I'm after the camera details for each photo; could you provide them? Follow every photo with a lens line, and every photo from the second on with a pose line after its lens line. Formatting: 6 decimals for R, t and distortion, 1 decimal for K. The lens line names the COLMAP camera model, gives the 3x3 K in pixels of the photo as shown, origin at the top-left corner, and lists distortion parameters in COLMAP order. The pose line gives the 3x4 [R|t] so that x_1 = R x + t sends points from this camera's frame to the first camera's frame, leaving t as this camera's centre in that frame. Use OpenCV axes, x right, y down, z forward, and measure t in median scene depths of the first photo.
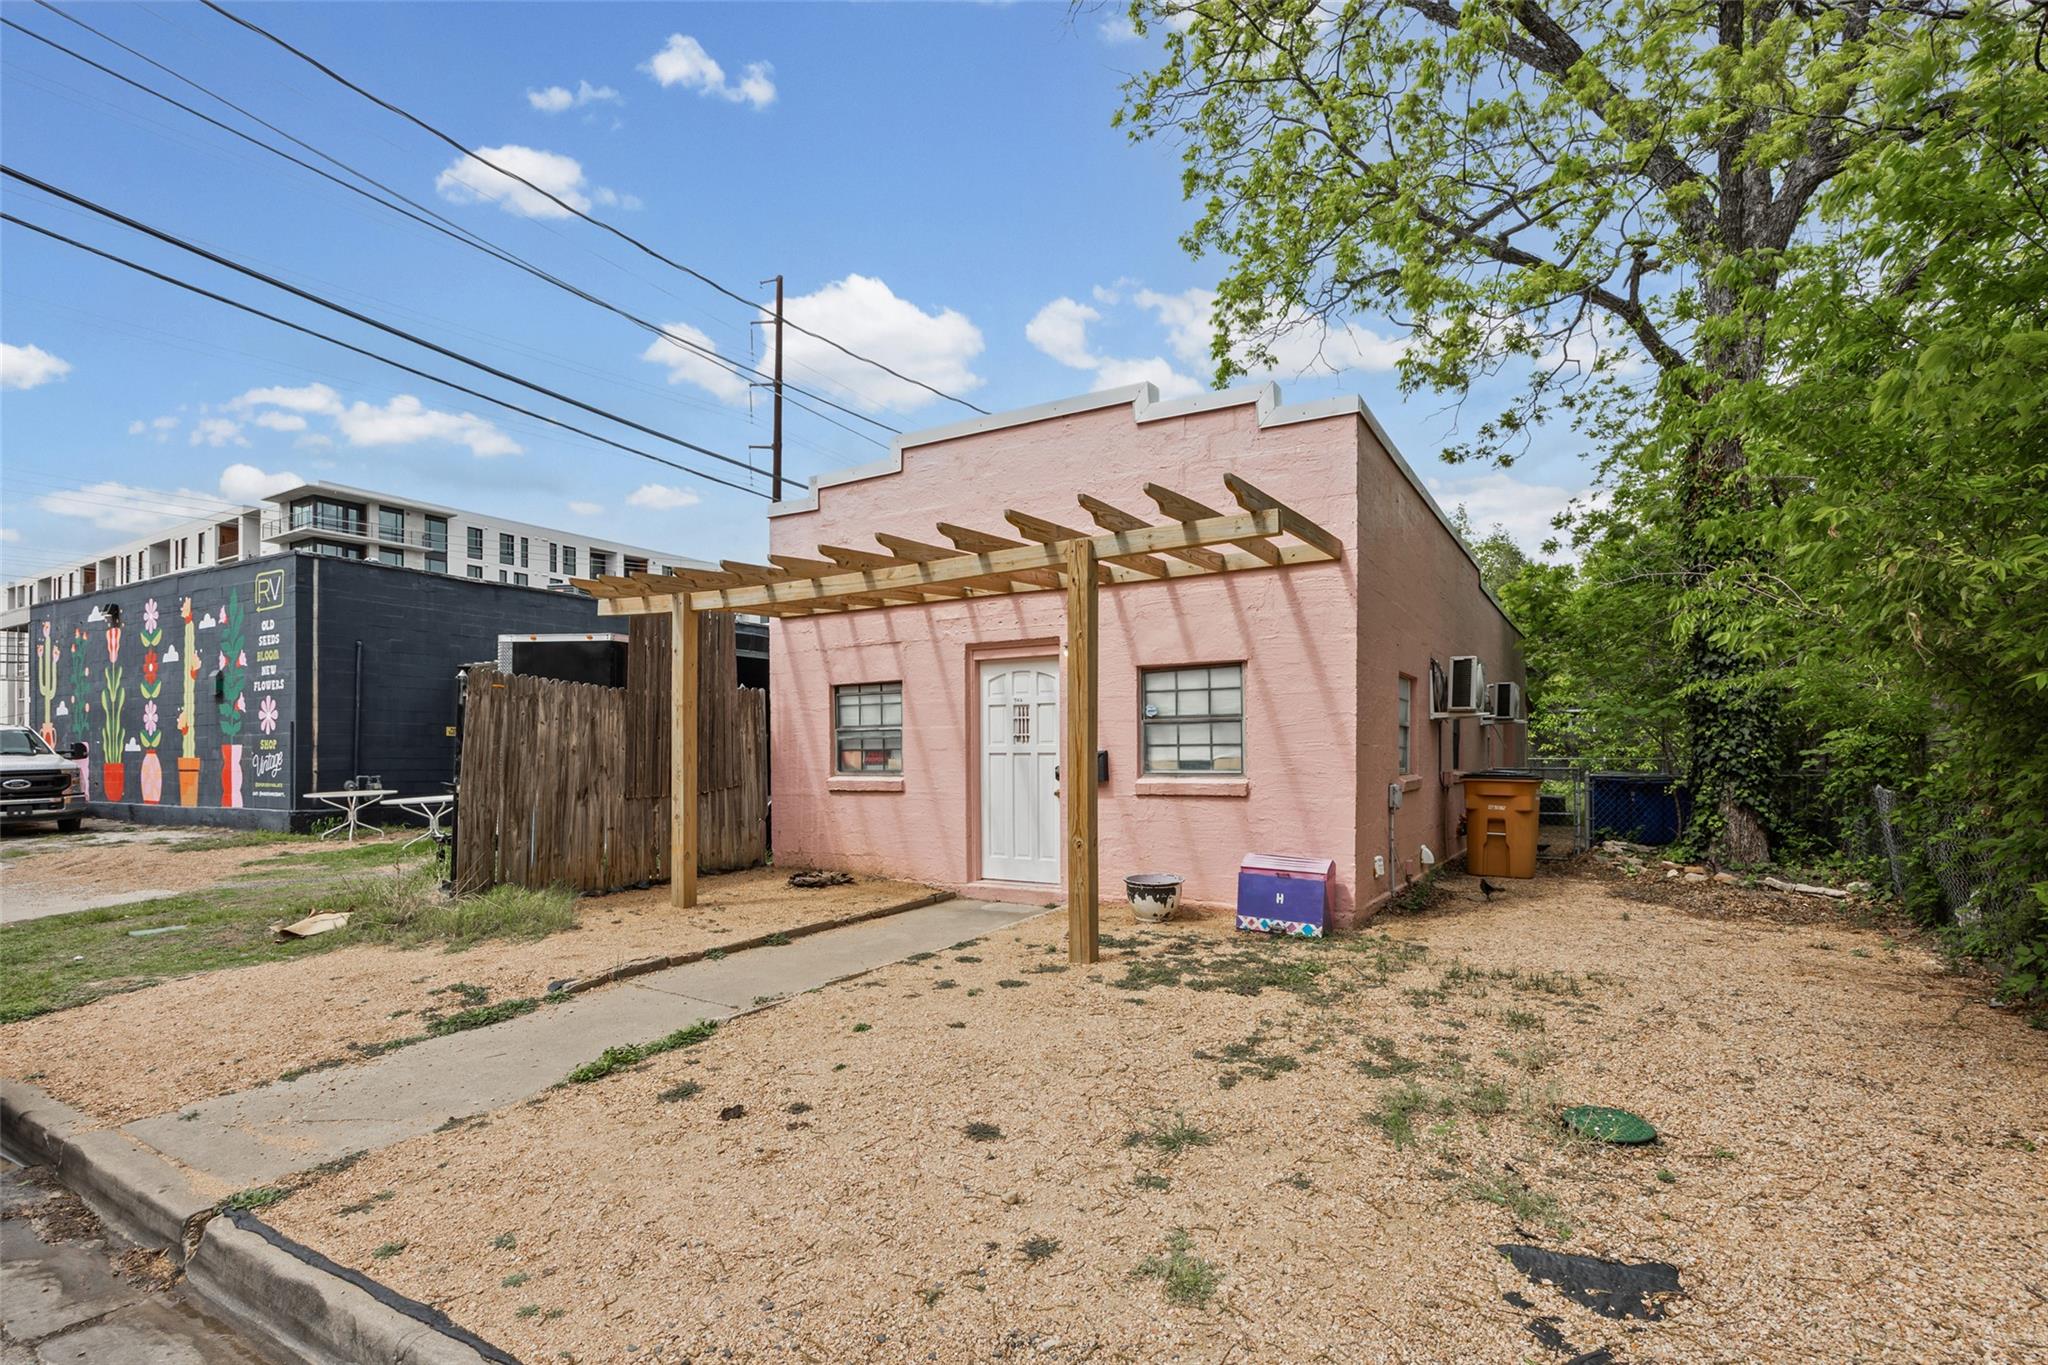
lens RADIAL K [[973.1, 0, 1033.9], [0, 973.1, 751.5], [0, 0, 1]] dist [-0.004898, -0.000945]
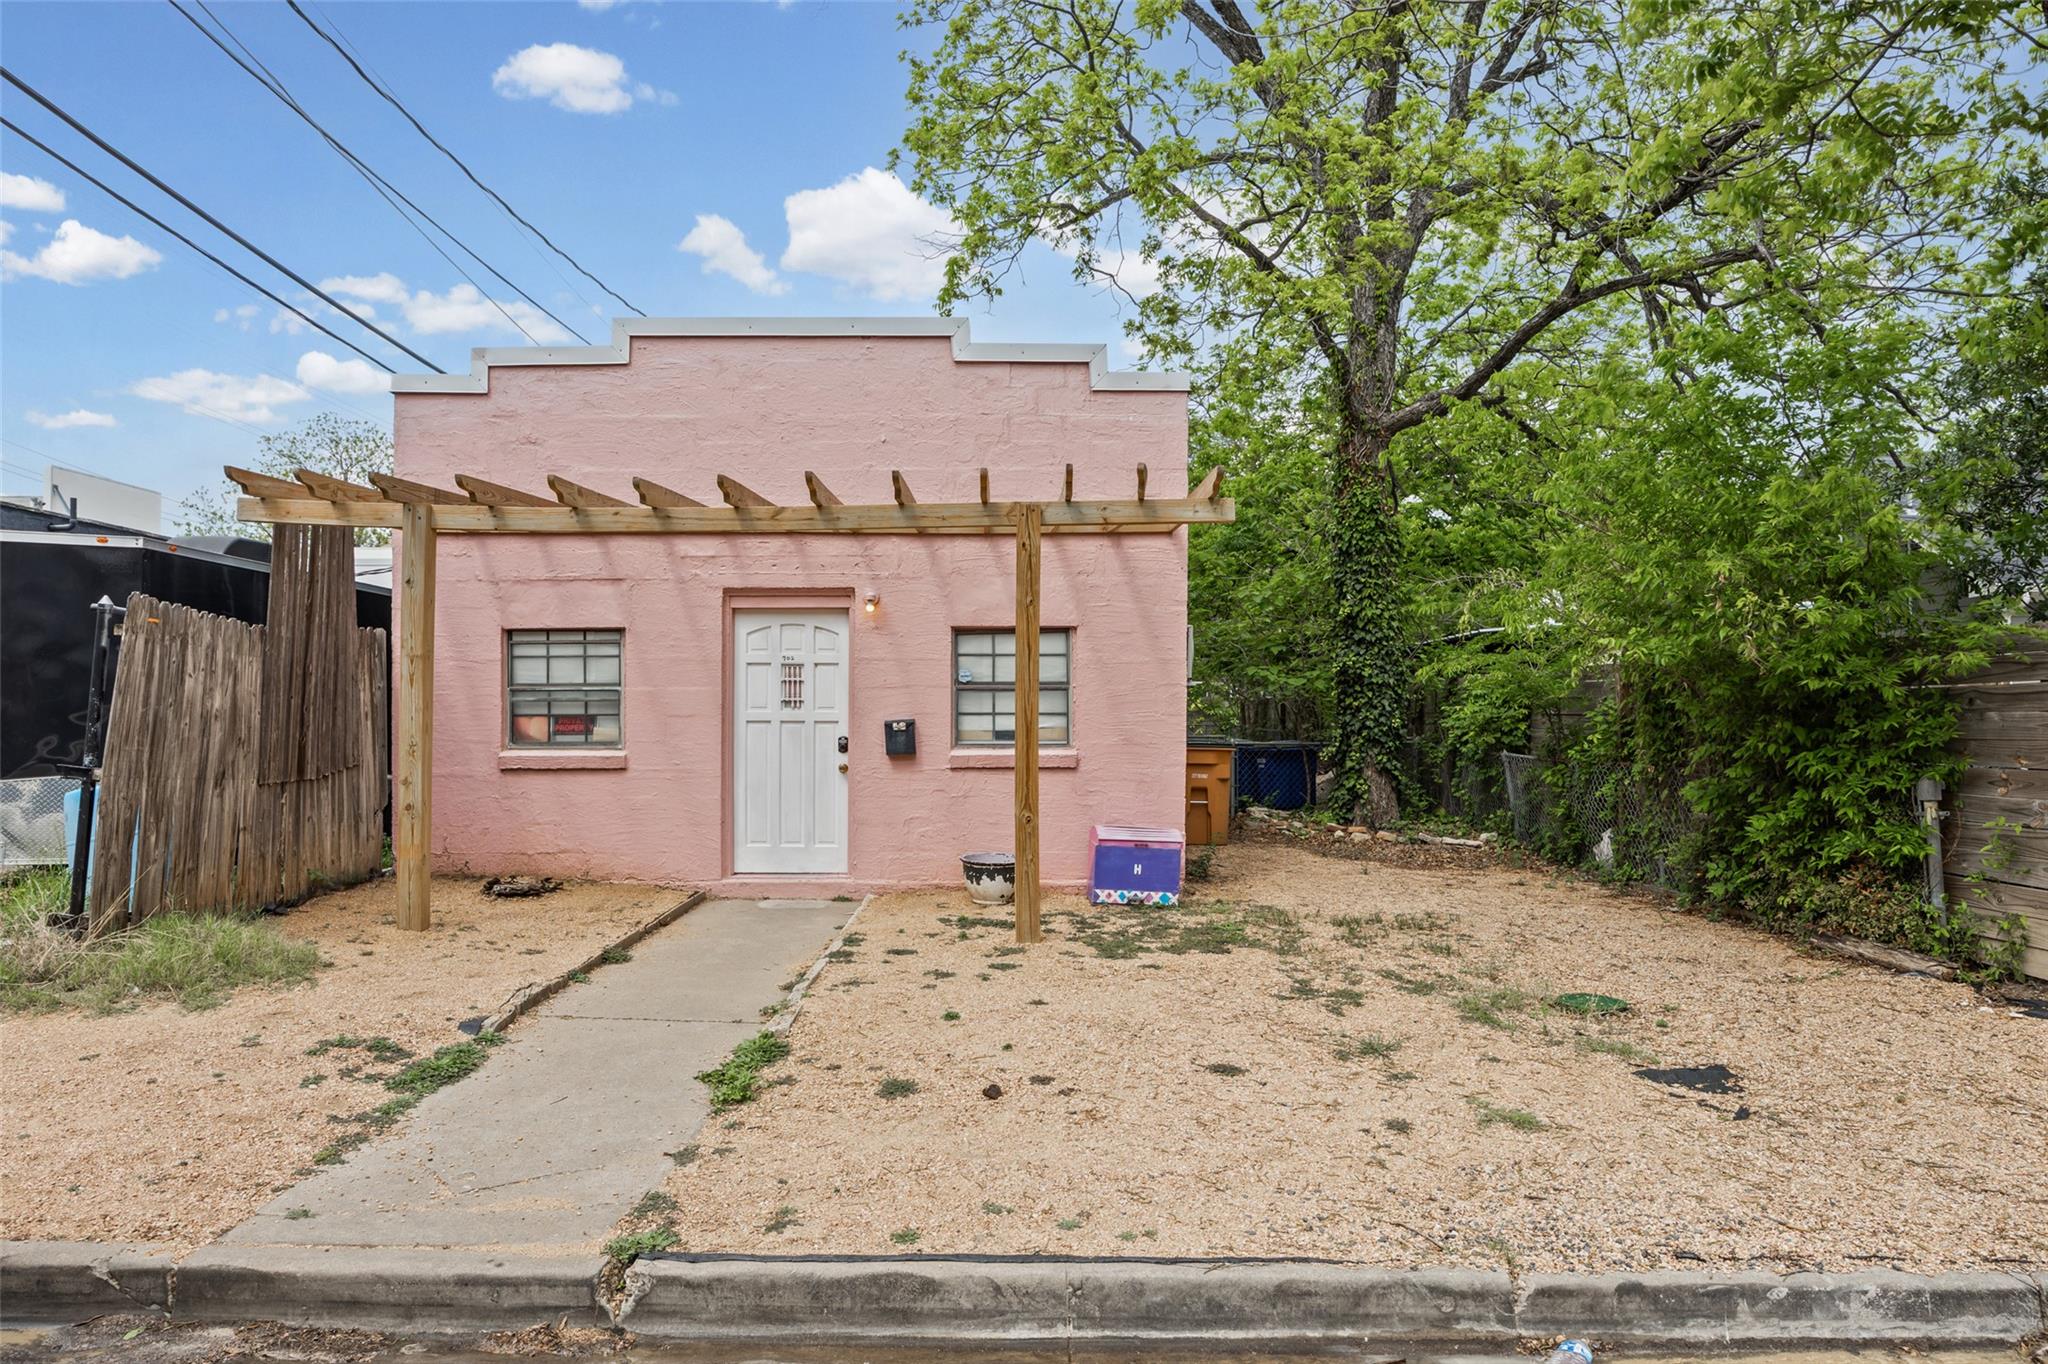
lens RADIAL K [[1284.3, 0, 1023.0], [0, 1284.3, 687.7], [0, 0, 1]] dist [-0.000742, -0.000285]
pose [[0.864600, 0.016186, 0.502200, -0.425180], [-0.006843, 0.999768, -0.020442, -0.006068], [-0.502414, 0.014238, 0.864510, -0.067994]]
